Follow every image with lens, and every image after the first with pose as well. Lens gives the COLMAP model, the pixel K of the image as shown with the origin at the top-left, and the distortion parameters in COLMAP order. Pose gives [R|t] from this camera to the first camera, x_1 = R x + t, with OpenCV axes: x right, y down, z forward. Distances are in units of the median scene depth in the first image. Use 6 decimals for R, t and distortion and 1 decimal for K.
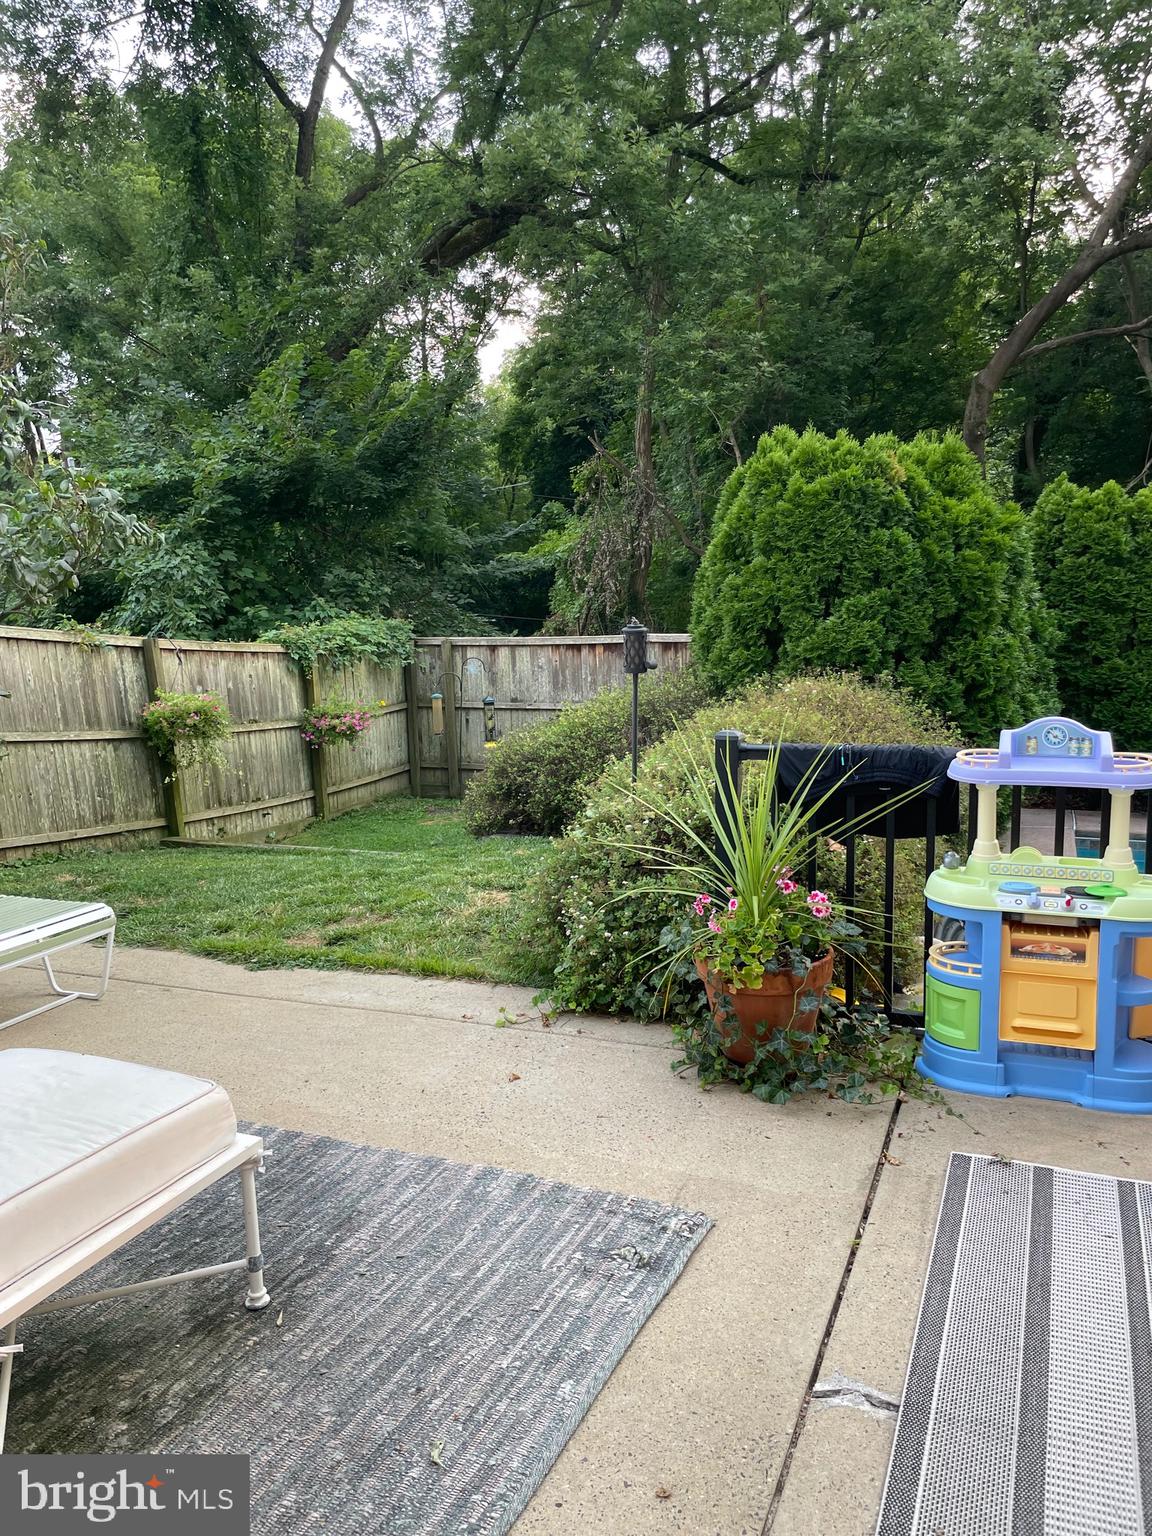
lens RADIAL K [[1172.0, 0, 576.0], [0, 1172.0, 768.0], [0, 0, 1]] dist [0.090228, -0.125064]
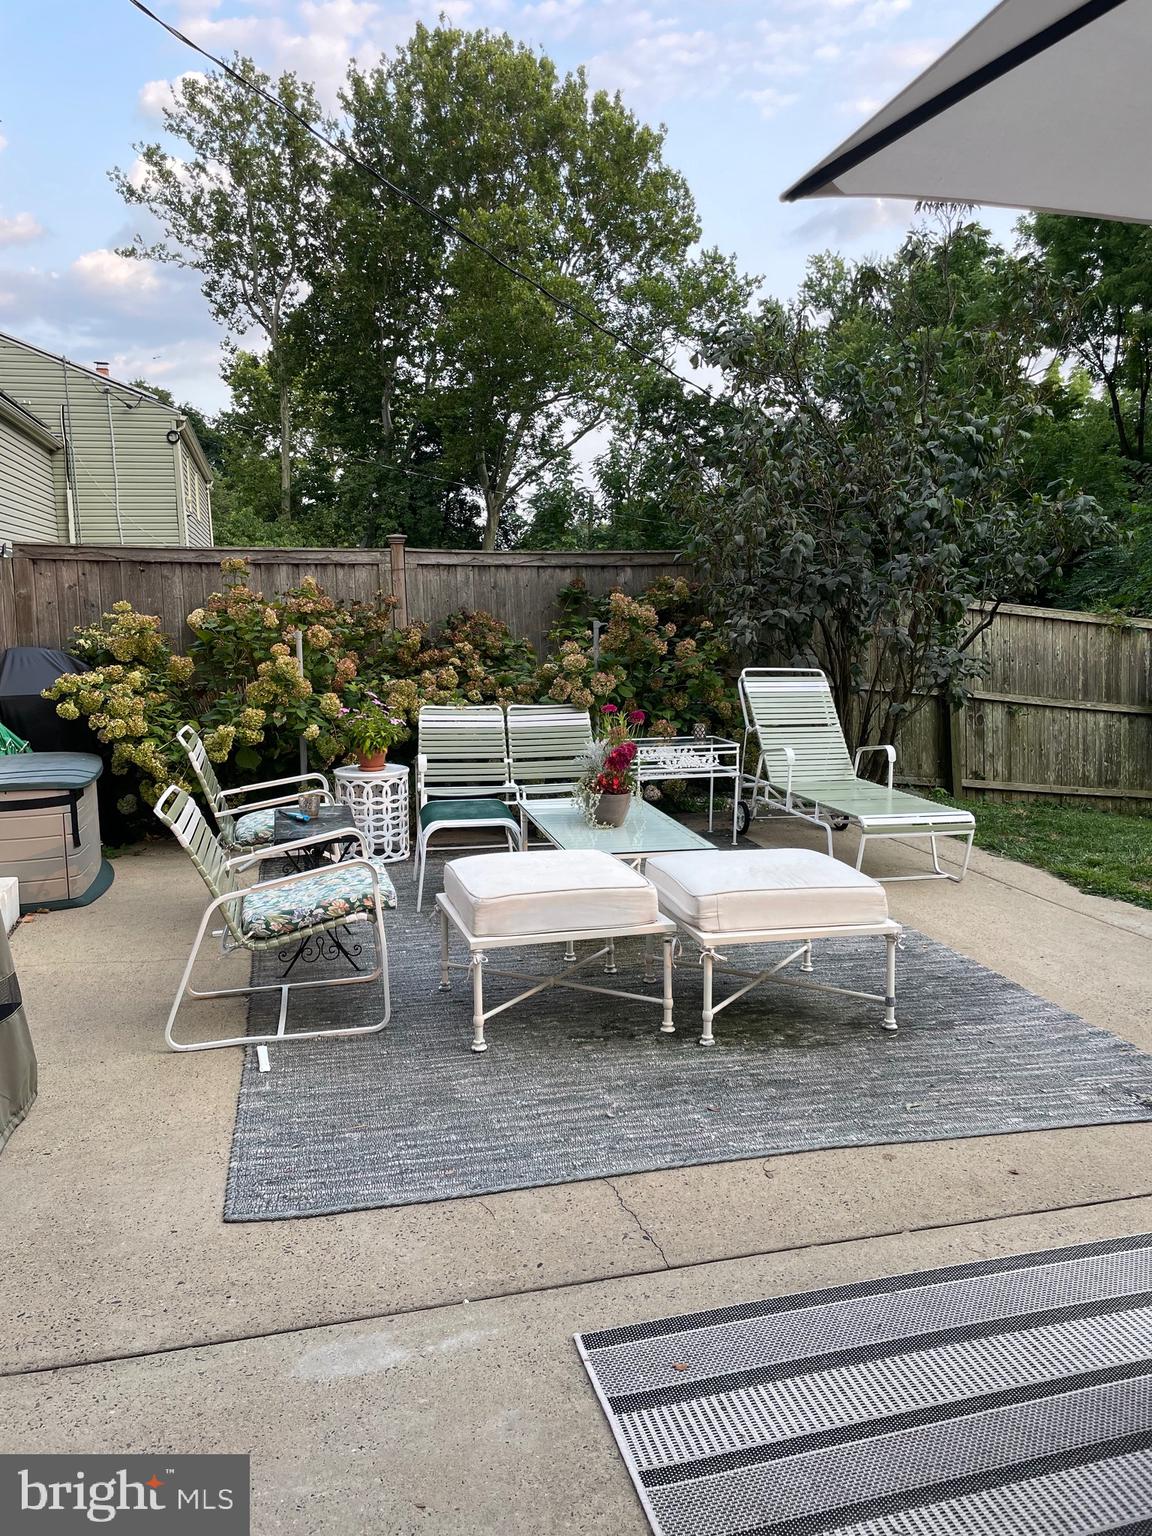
lens RADIAL K [[1172.0, 0, 576.0], [0, 1172.0, 768.0], [0, 0, 1]] dist [0.090228, -0.125064]
pose [[0.604302, 0.140559, -0.784259, 0.192672], [-0.129772, 0.988536, 0.077177, 0.008833], [0.786116, 0.055136, 0.615615, -0.097097]]
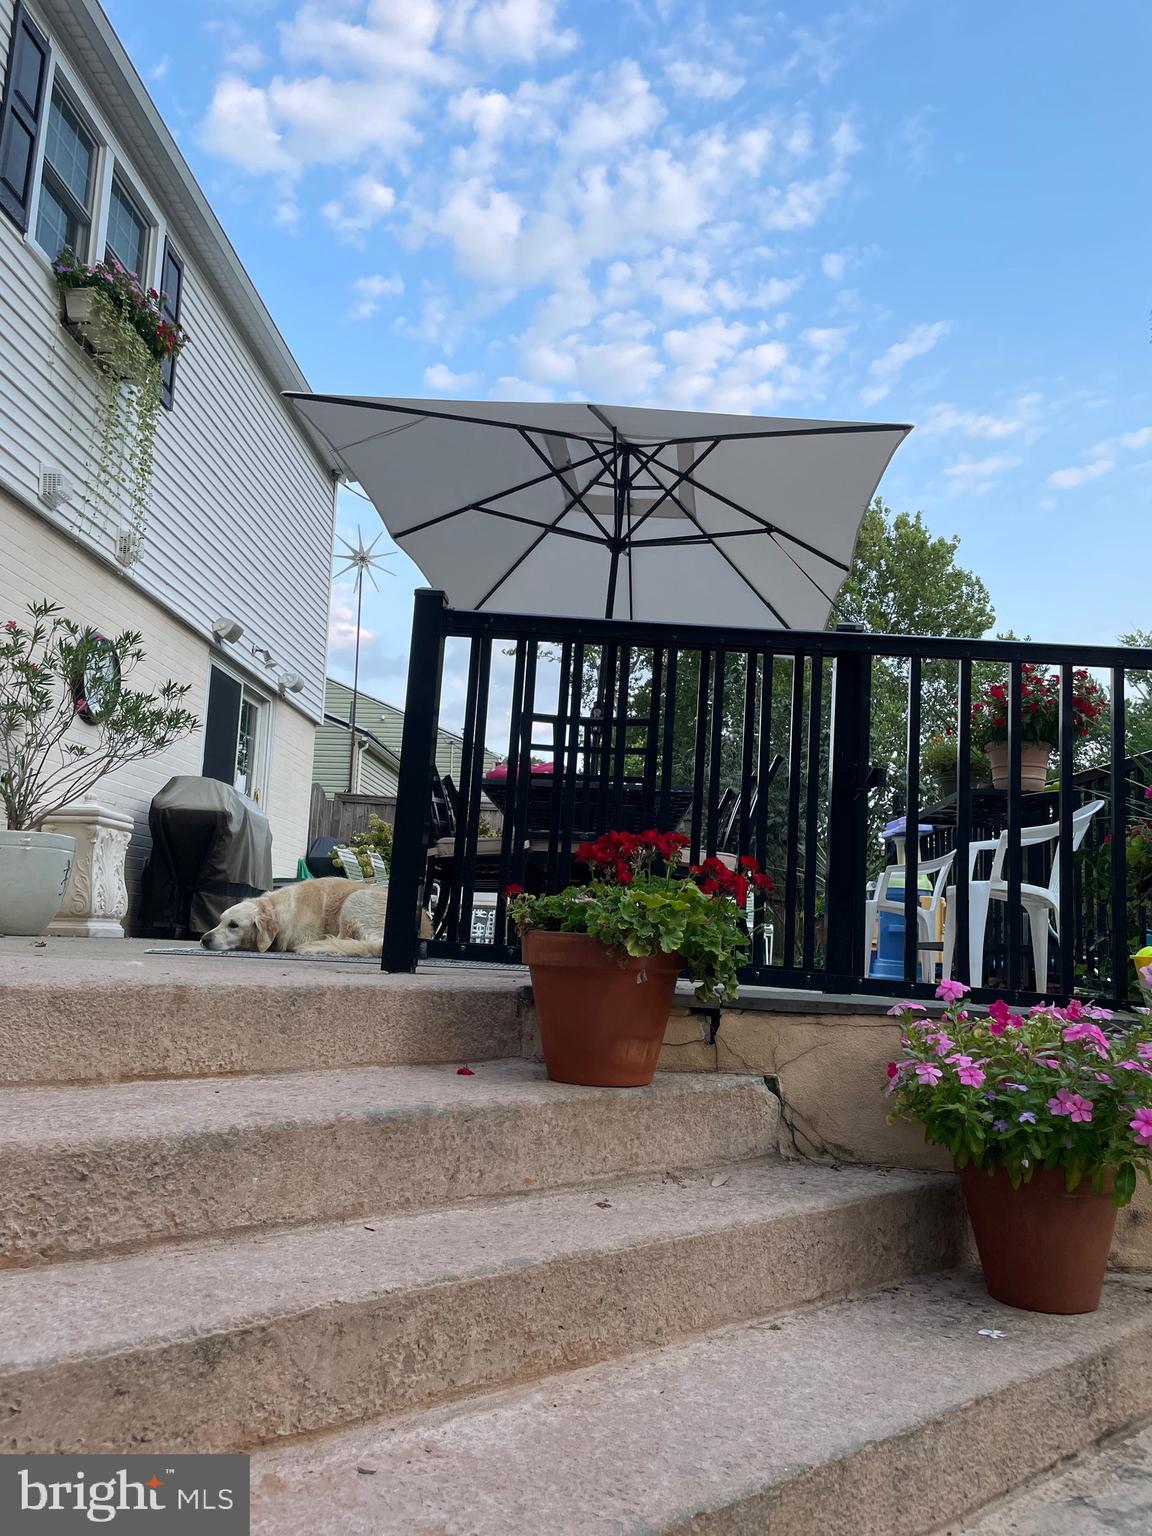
lens RADIAL K [[1172.0, 0, 576.0], [0, 1172.0, 768.0], [0, 0, 1]] dist [0.090228, -0.125064]
pose [[0.345650, -0.100536, -0.932962, 0.316020], [-0.192614, 0.965471, -0.175400, 0.035509], [0.918382, 0.240328, 0.314351, -0.098733]]
